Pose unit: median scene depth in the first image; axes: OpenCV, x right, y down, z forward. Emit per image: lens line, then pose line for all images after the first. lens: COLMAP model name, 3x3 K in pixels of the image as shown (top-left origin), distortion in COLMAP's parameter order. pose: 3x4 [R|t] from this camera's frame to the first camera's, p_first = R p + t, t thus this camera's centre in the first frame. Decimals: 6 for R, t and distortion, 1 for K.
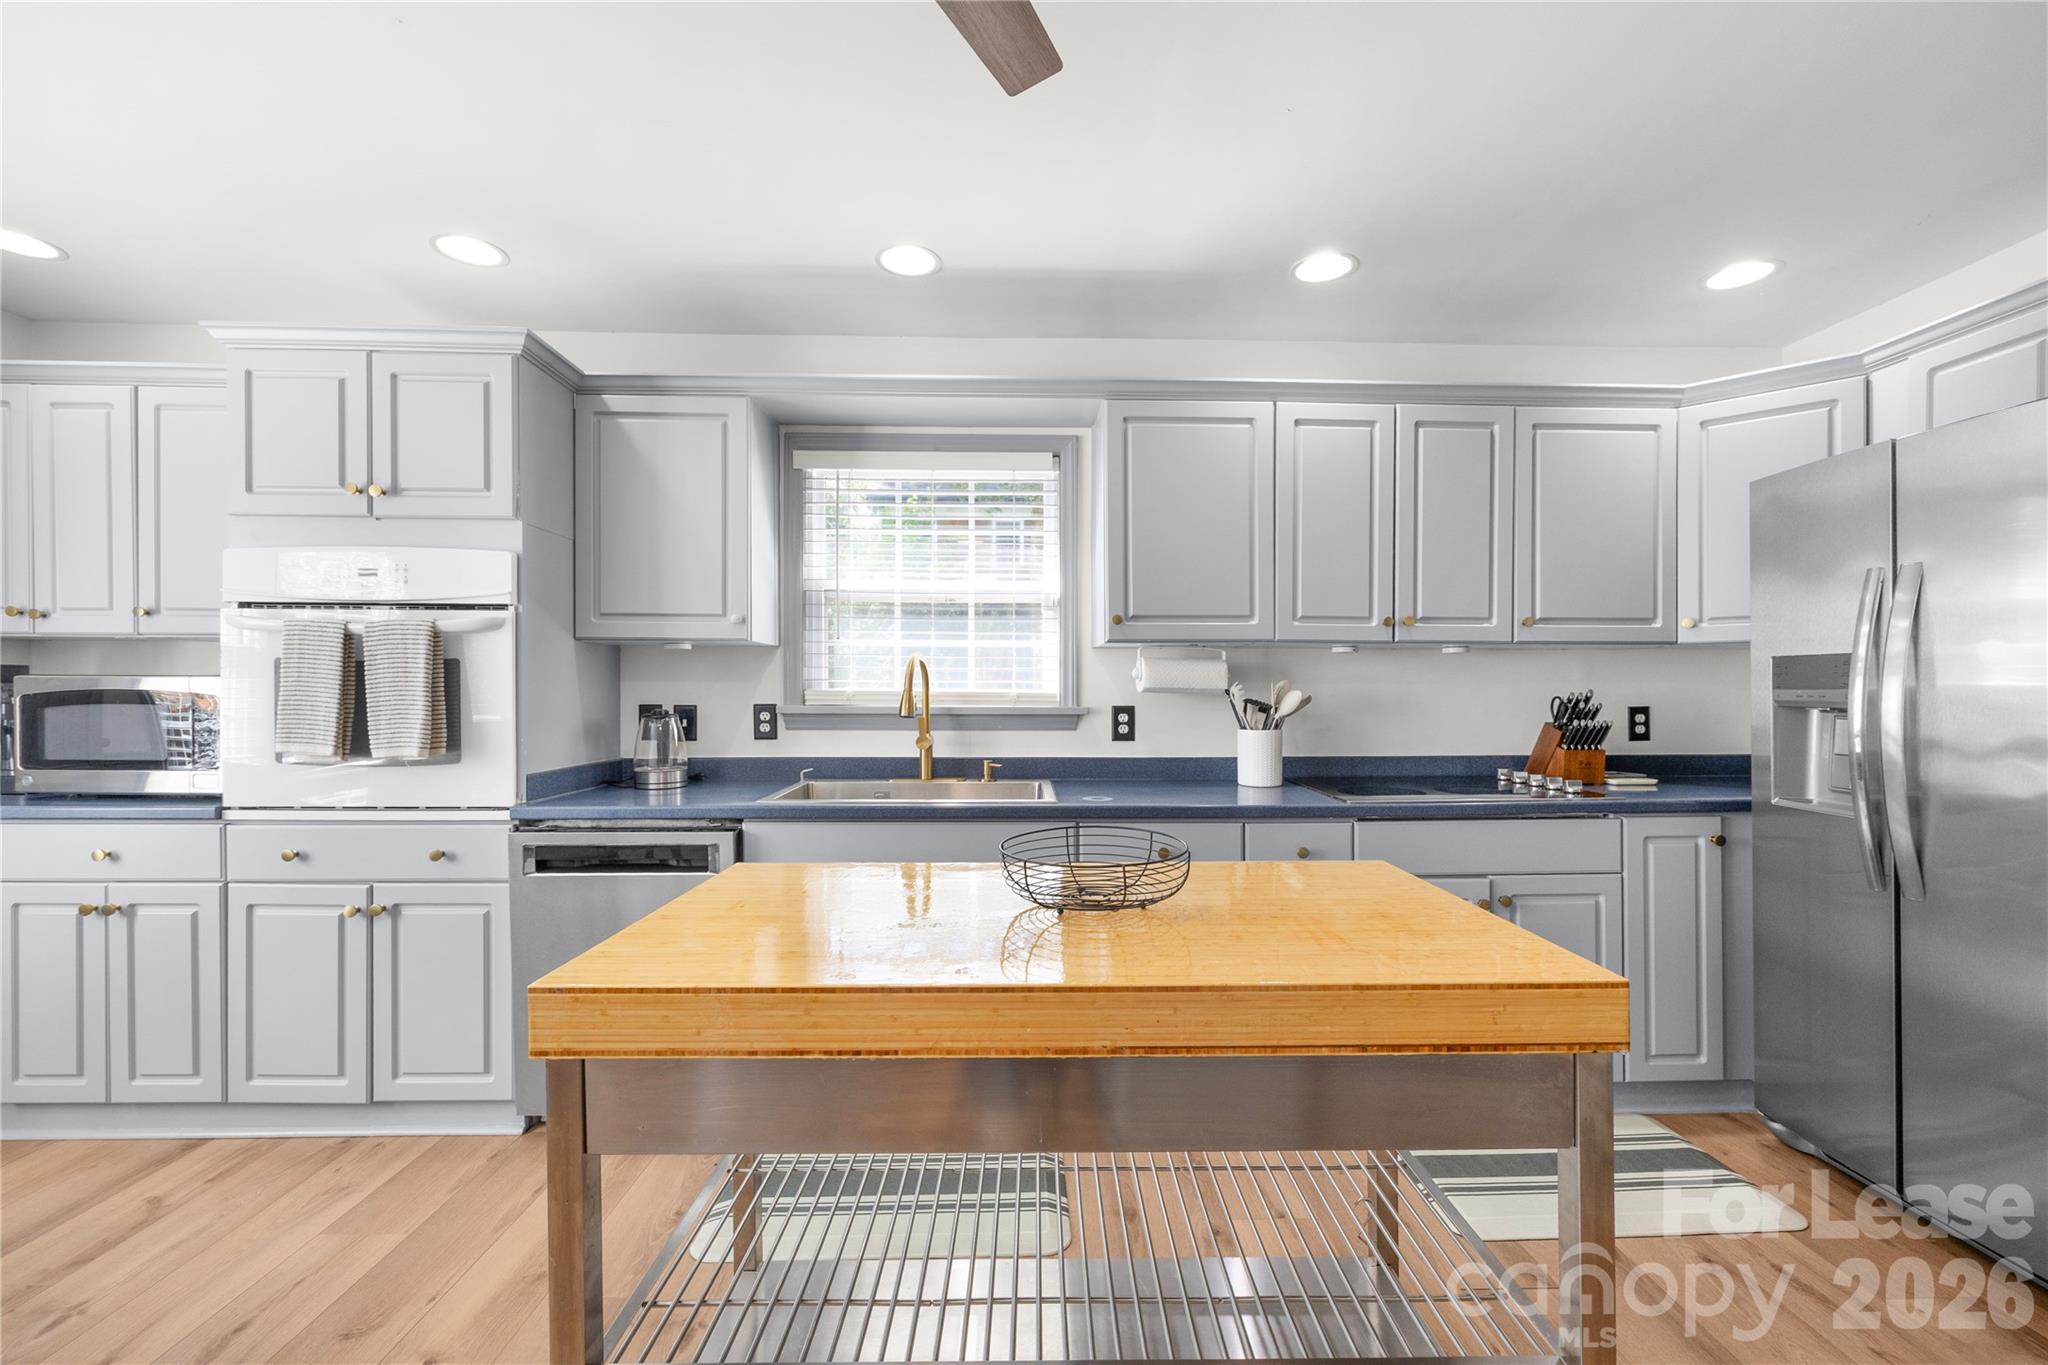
lens RADIAL K [[841.6, 0, 1030.3], [0, 841.6, 697.6], [0, 0, 1]] dist [-0.001083, 0.000081]
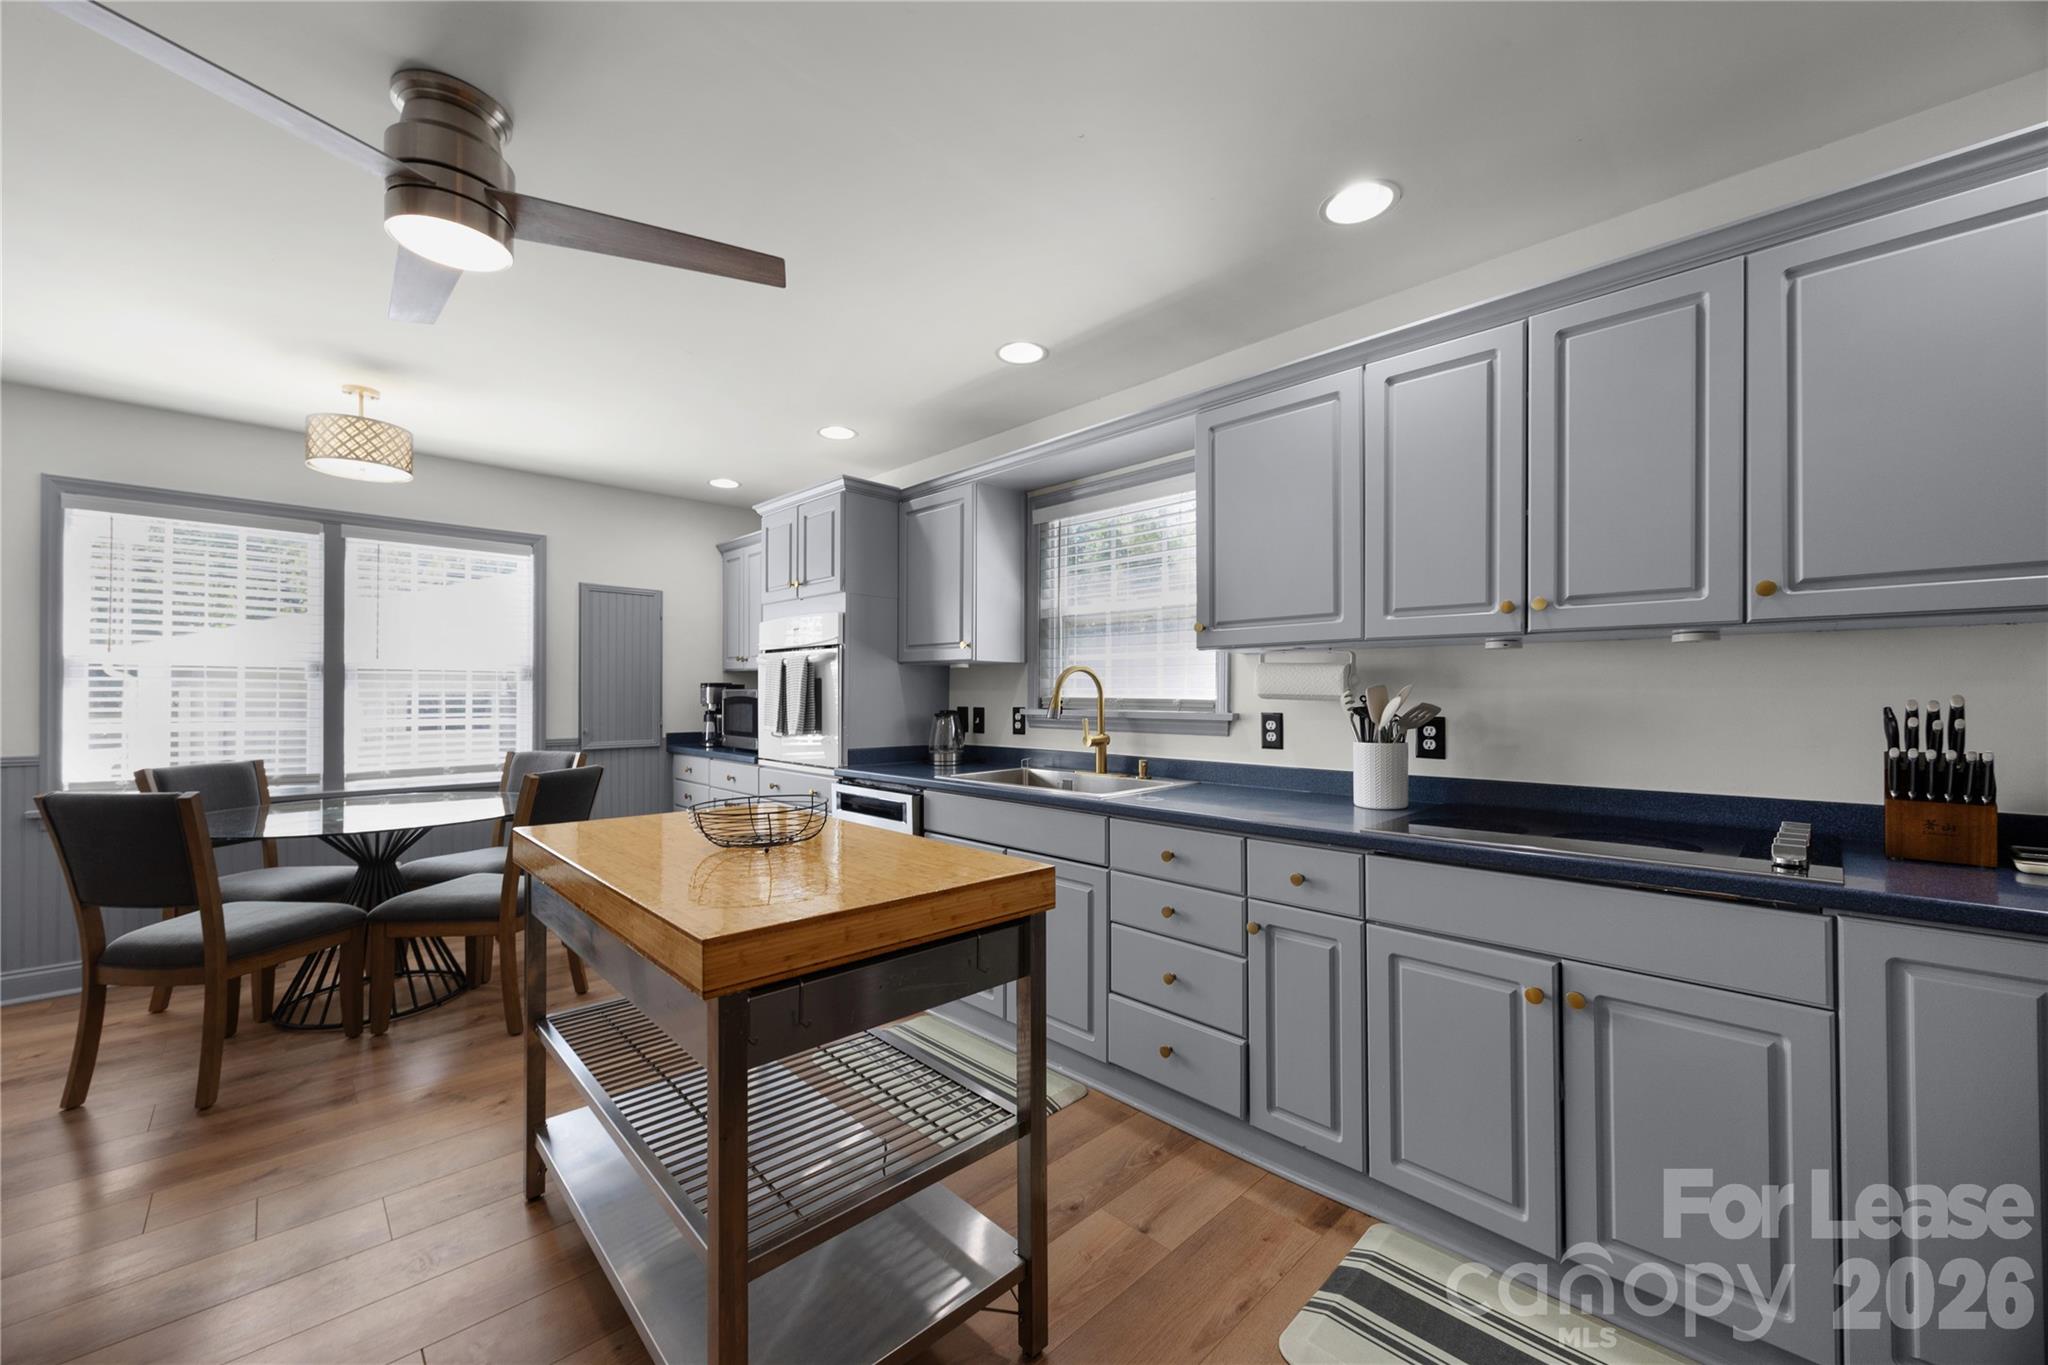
lens RADIAL K [[787.4, 0, 1024.5], [0, 787.4, 692.1], [0, 0, 1]] dist [-0.000332, -0.000021]
pose [[0.679415, -0.004093, -0.733743, 0.651994], [-0.007043, 0.999902, -0.012099, -0.001338], [0.733721, 0.013388, 0.679319, 0.194923]]
